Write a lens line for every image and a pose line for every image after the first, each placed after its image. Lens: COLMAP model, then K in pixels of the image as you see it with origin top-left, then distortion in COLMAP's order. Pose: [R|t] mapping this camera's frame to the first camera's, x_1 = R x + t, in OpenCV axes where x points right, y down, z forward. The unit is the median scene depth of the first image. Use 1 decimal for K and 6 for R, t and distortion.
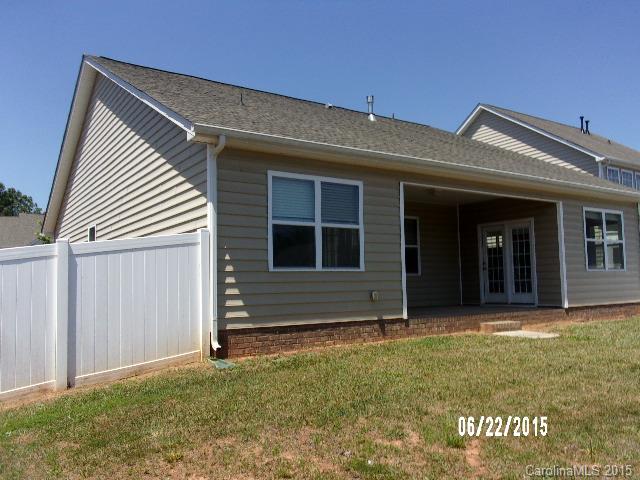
lens RADIAL K [[549.4, 0, 300.9], [0, 549.4, 239.5], [0, 0, 1]] dist [0.009230, -0.008501]
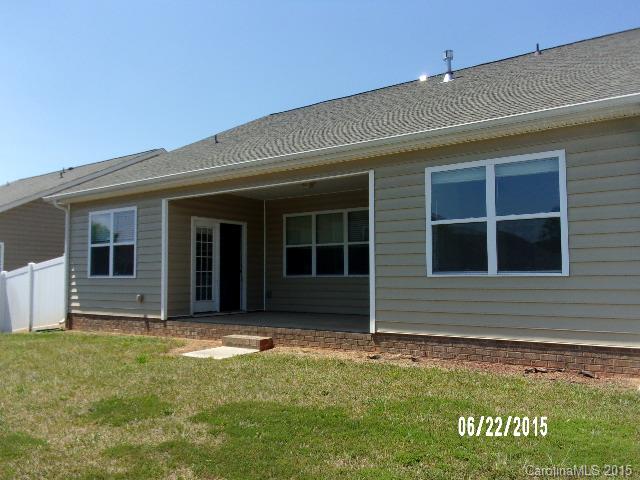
lens RADIAL K [[549.4, 0, 300.9], [0, 549.4, 239.5], [0, 0, 1]] dist [0.009230, -0.008501]
pose [[0.323961, -0.065960, -0.943768, 1.280371], [0.058682, 0.997047, -0.049540, 0.048967], [0.944249, -0.039334, 0.326875, 0.848001]]
